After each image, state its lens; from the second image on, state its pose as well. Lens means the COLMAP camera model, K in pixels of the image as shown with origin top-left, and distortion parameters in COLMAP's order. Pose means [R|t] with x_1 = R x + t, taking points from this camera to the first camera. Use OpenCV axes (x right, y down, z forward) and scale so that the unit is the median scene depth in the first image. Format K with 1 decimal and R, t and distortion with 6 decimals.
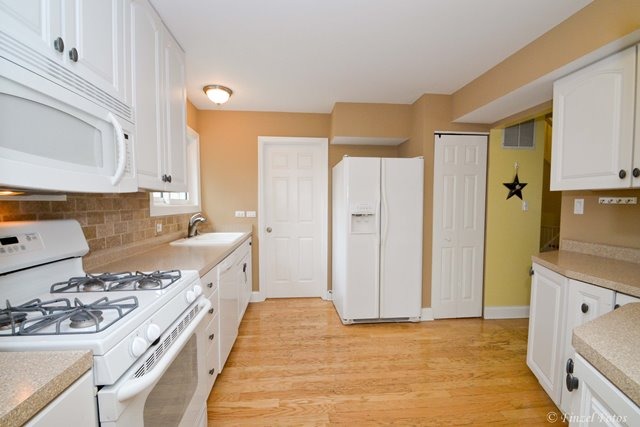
lens RADIAL K [[280.6, 0, 315.9], [0, 280.6, 214.5], [0, 0, 1]] dist [-0.008318, -0.000460]
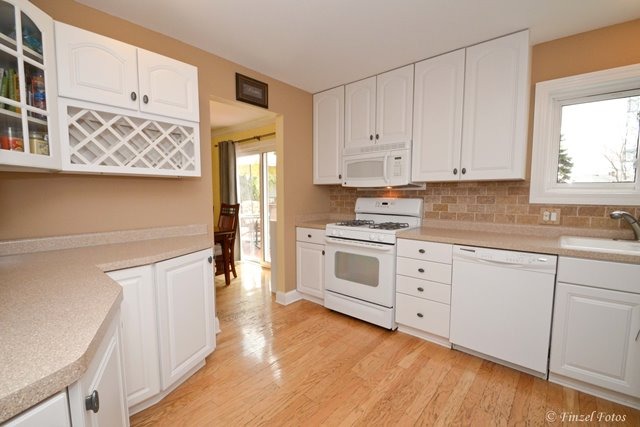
lens RADIAL K [[280.6, 0, 315.9], [0, 280.6, 214.5], [0, 0, 1]] dist [-0.008318, -0.000460]
pose [[-0.725371, 0.055984, -0.686078, 0.840005], [-0.023792, 0.994053, 0.106269, -0.051373], [0.687947, 0.093408, -0.719725, 1.473338]]
